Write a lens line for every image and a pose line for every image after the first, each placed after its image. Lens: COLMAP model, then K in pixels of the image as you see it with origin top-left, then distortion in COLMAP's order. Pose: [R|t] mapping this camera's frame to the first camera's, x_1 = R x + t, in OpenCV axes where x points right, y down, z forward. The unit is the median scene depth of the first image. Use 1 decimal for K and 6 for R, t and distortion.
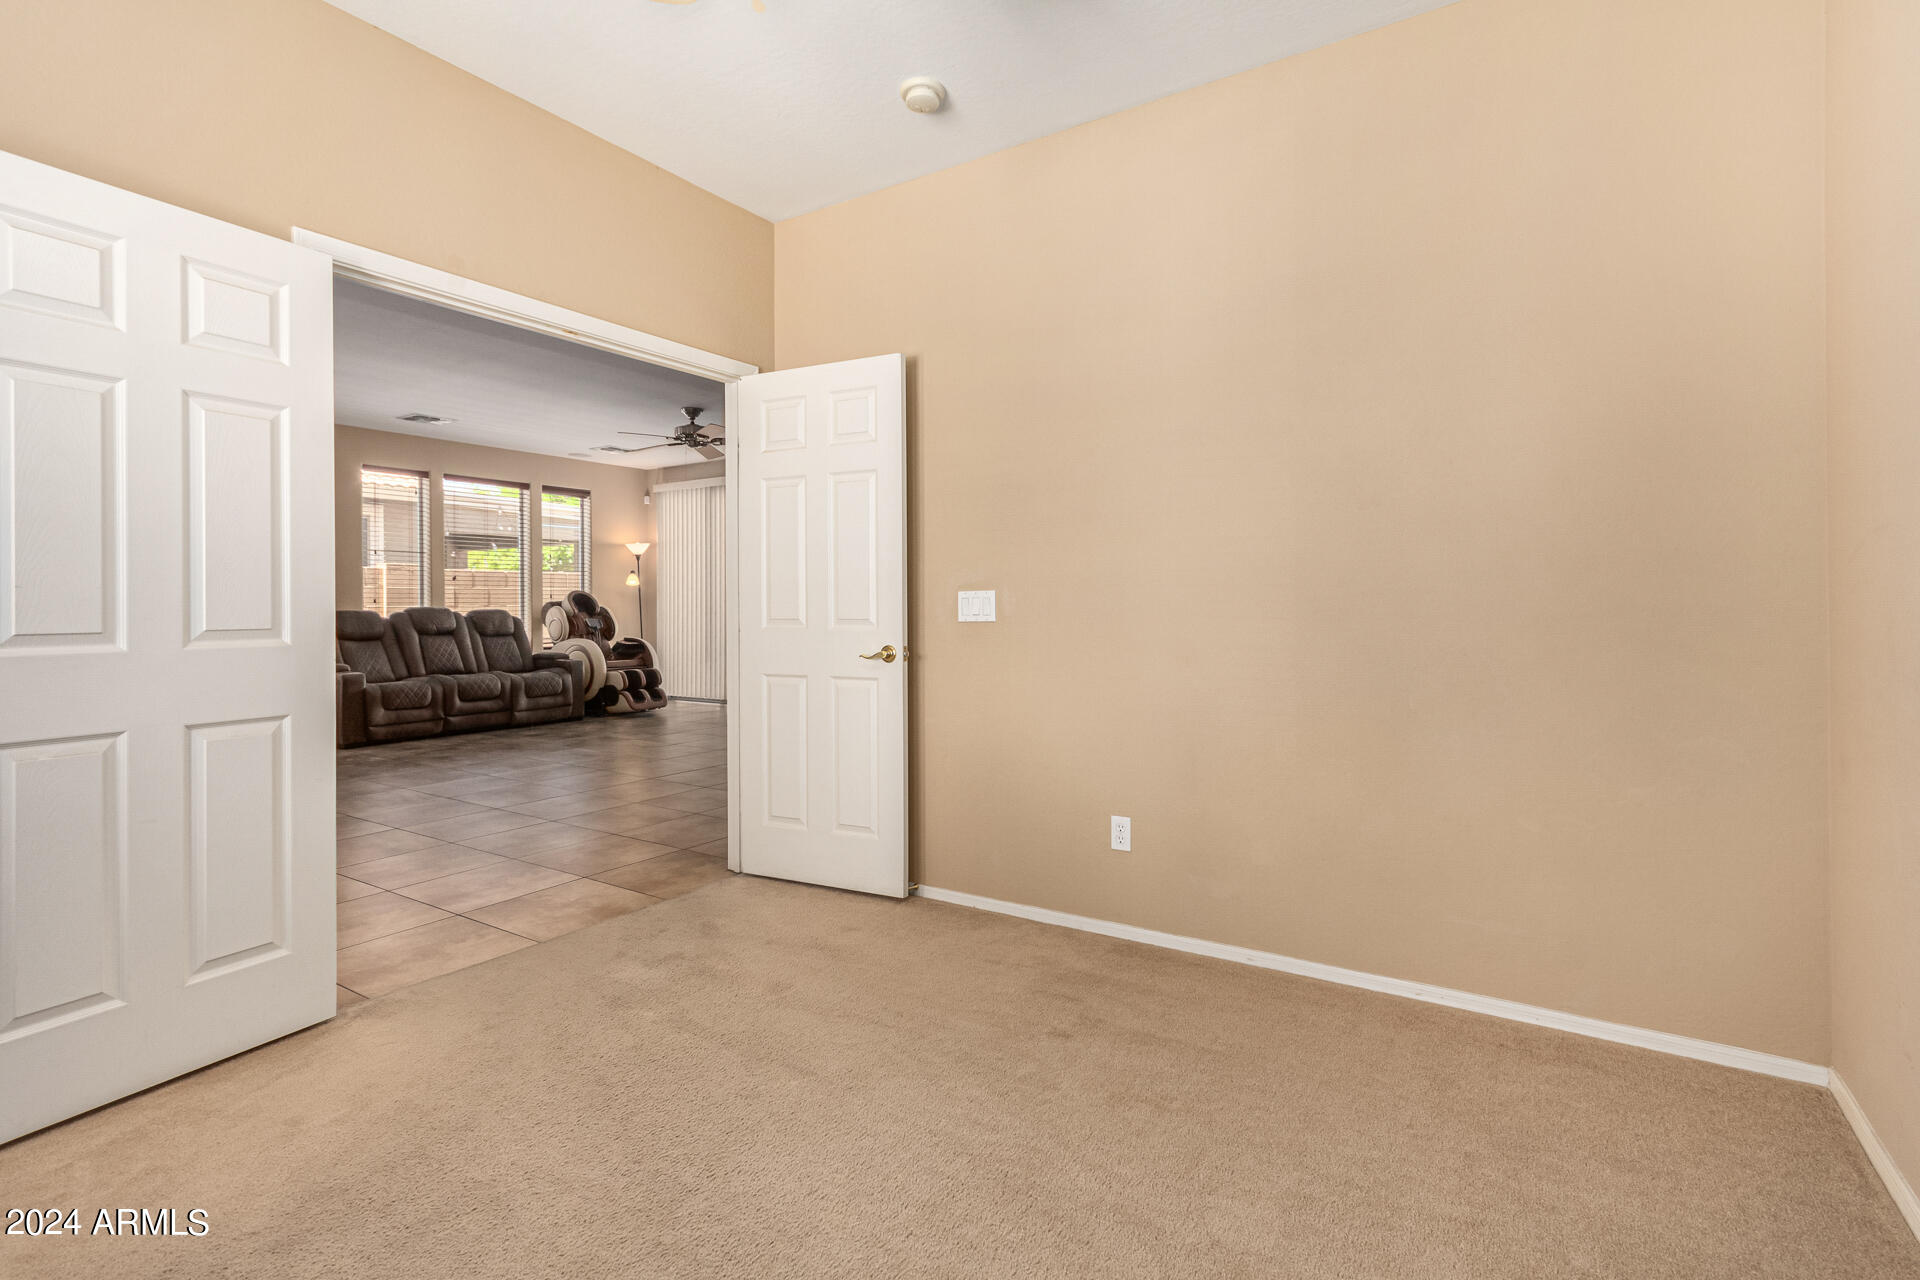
lens RADIAL K [[912.0, 0, 970.5], [0, 912.0, 612.8], [0, 0, 1]] dist [0.007919, 0.000569]
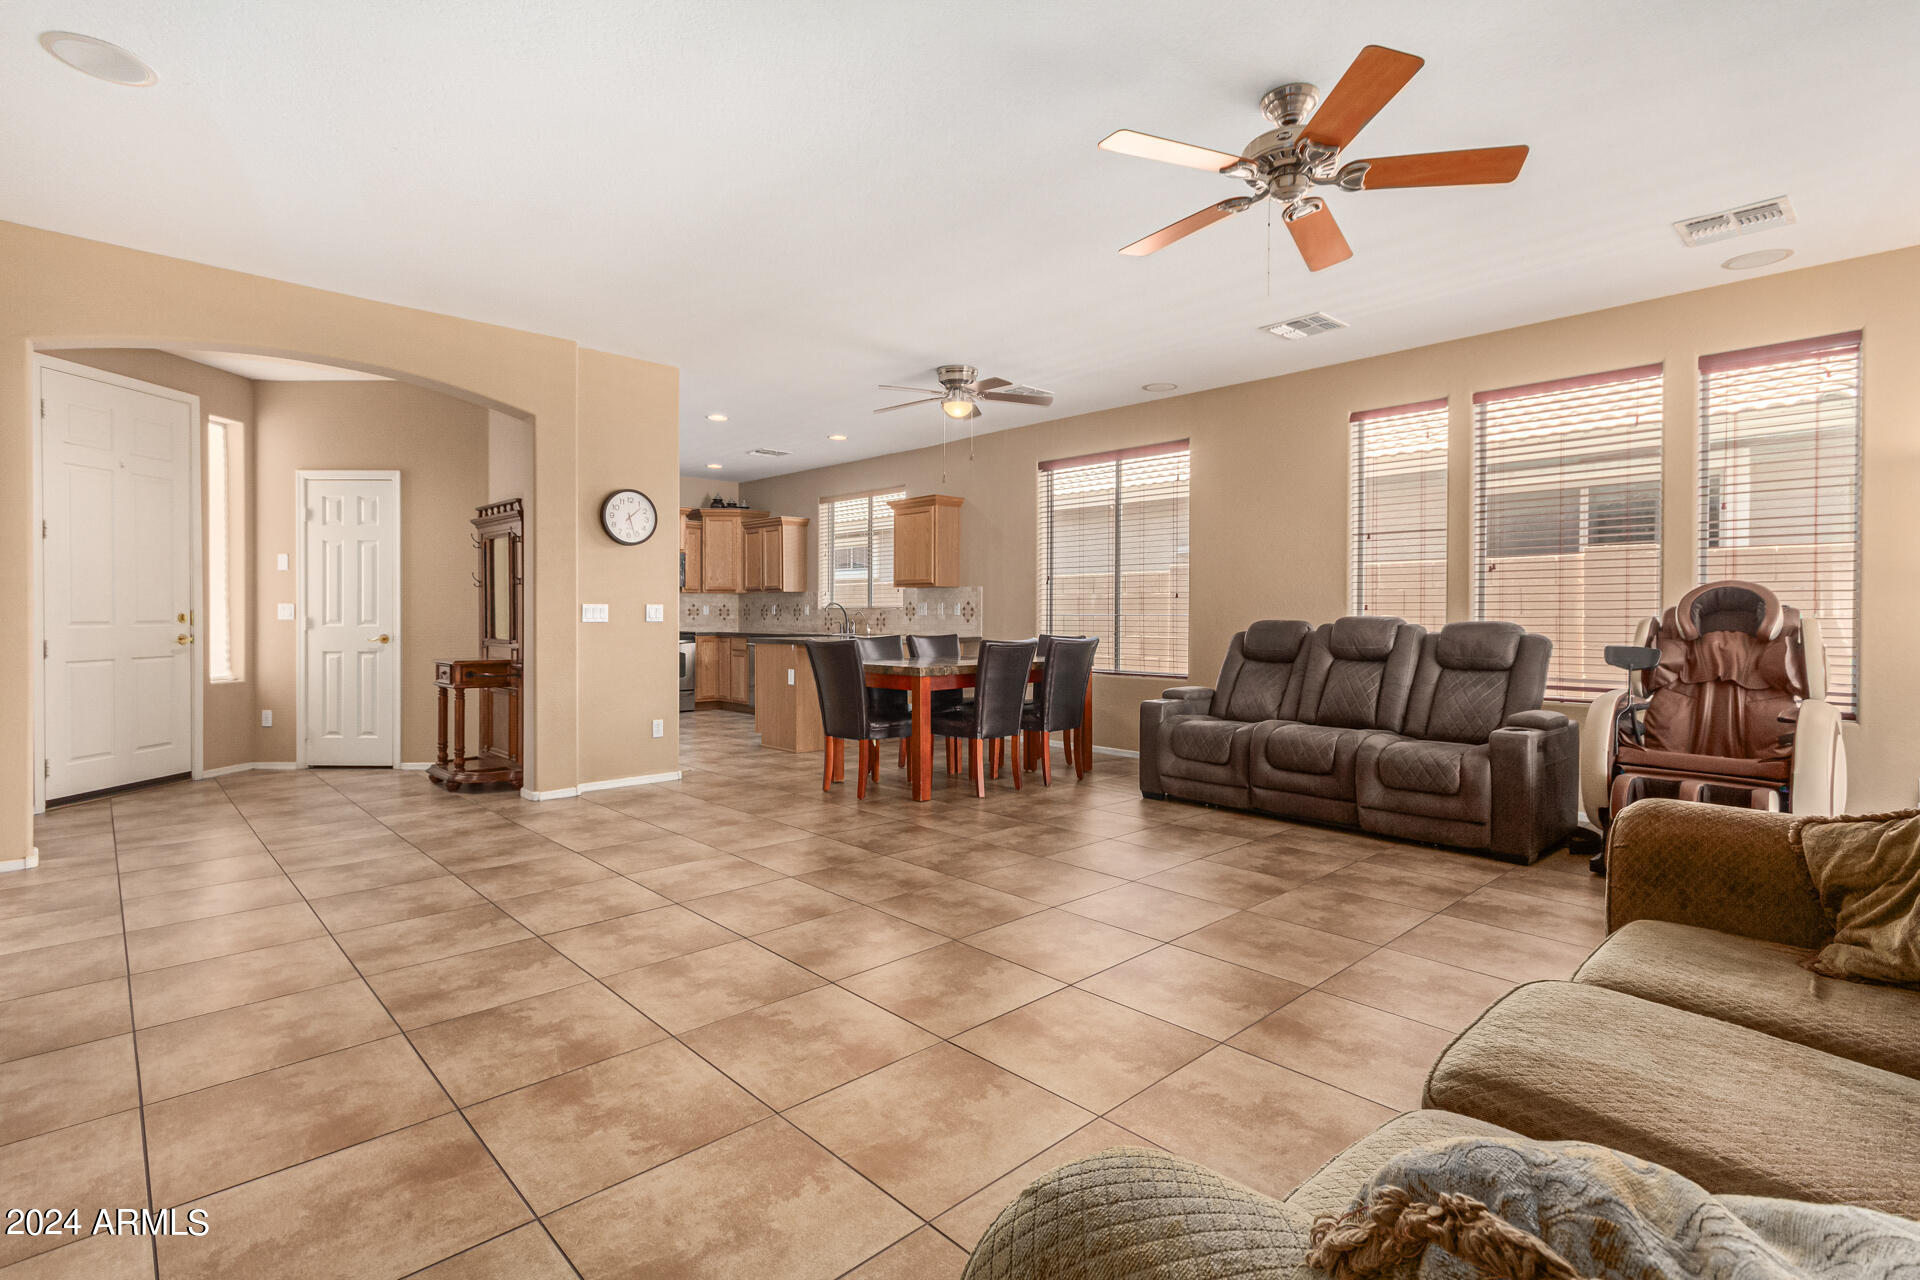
lens RADIAL K [[912.0, 0, 952.3], [0, 912.0, 630.8], [0, 0, 1]] dist [0.007919, 0.000569]
pose [[-0.243189, 0.015370, -0.969857, 0.085487], [-0.012740, 0.999738, 0.019038, -0.004197], [0.969895, 0.016986, -0.242930, 0.838982]]
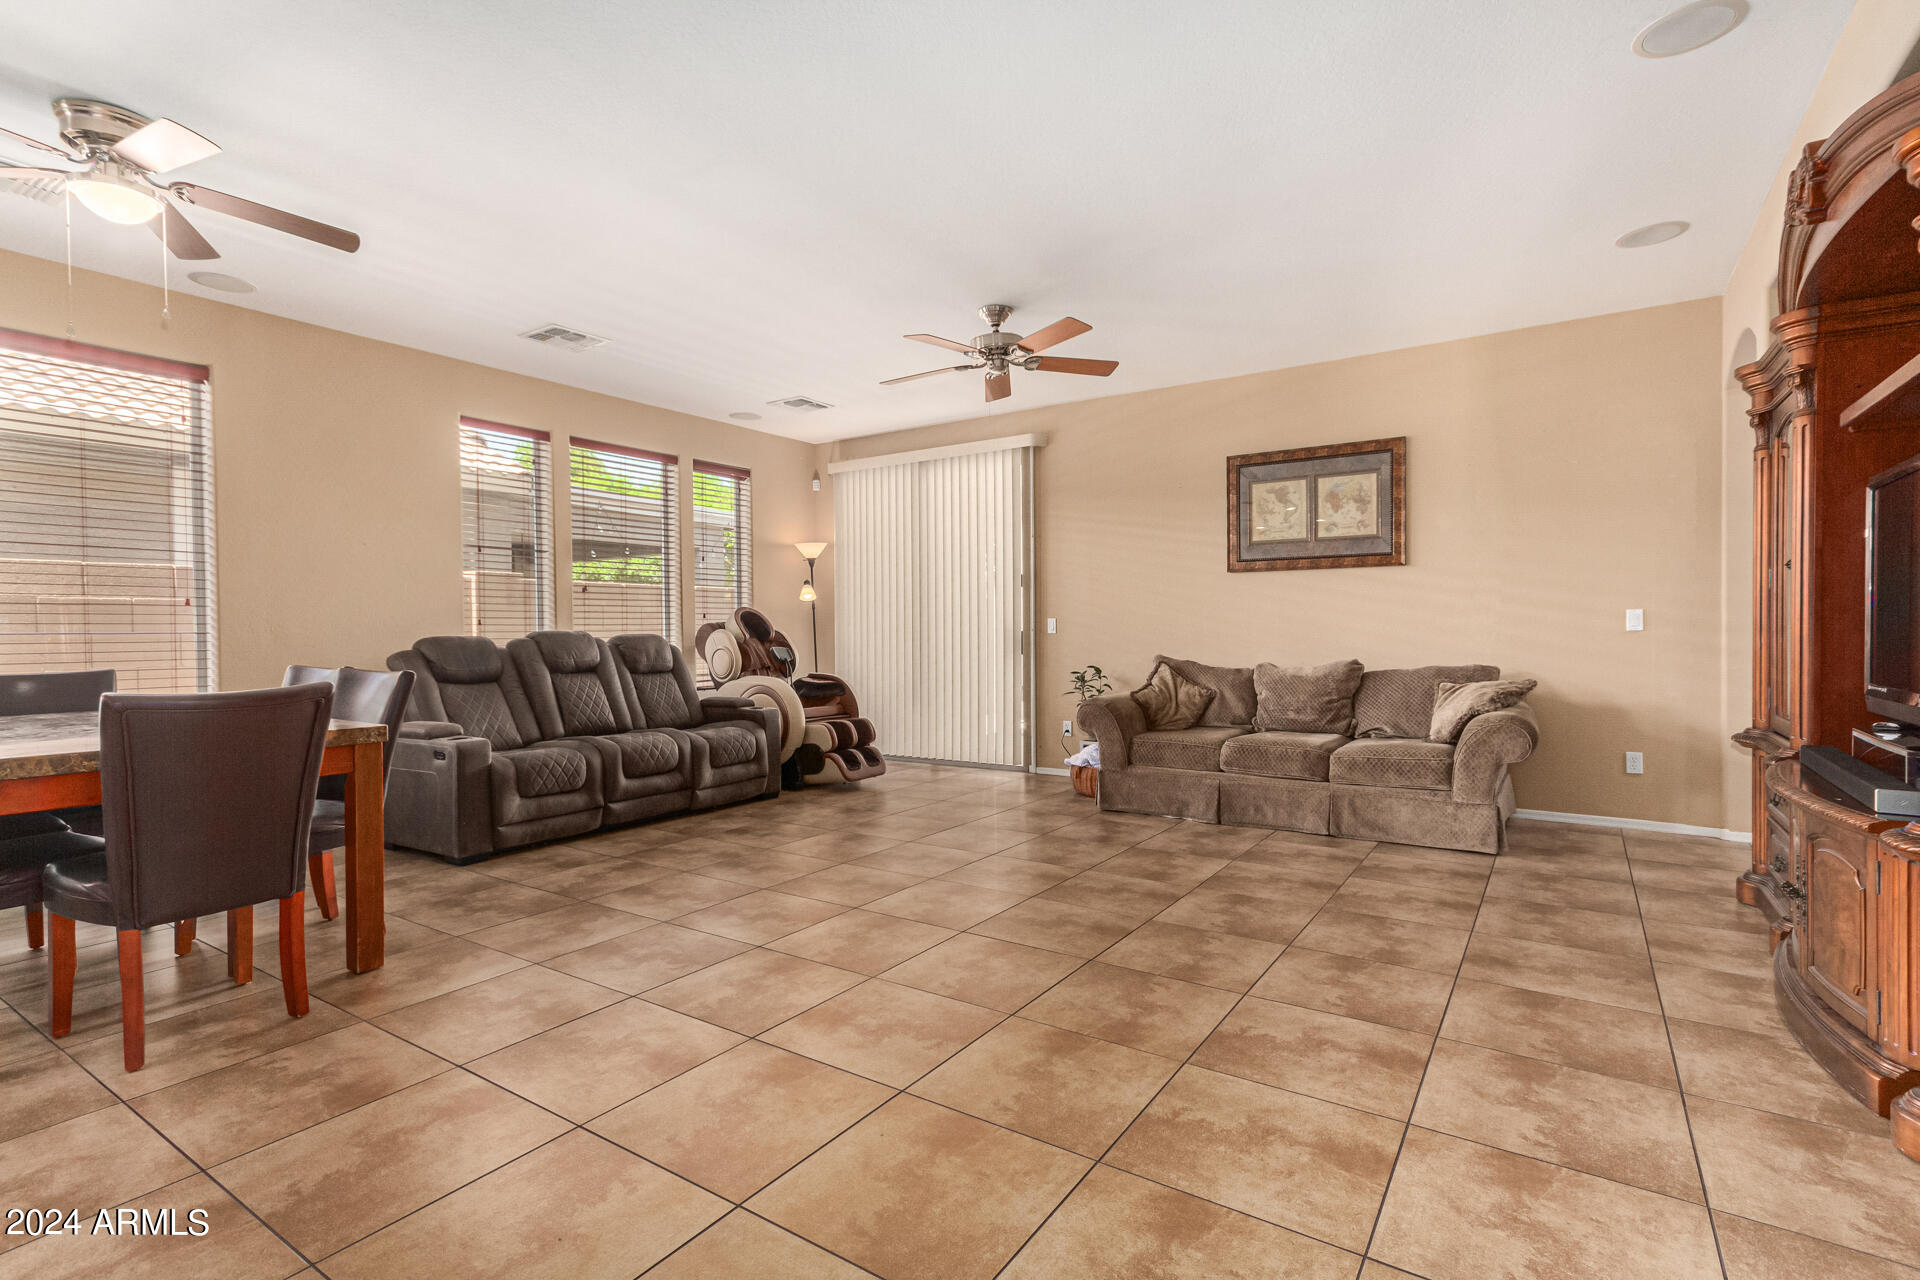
lens RADIAL K [[912.0, 0, 958.7], [0, 912.0, 642.8], [0, 0, 1]] dist [0.007919, 0.000569]
pose [[0.999837, -0.005995, -0.017003, -0.281596], [0.006059, 0.999975, 0.003722, 0.001681], [0.016980, -0.003825, 0.999849, 0.330588]]
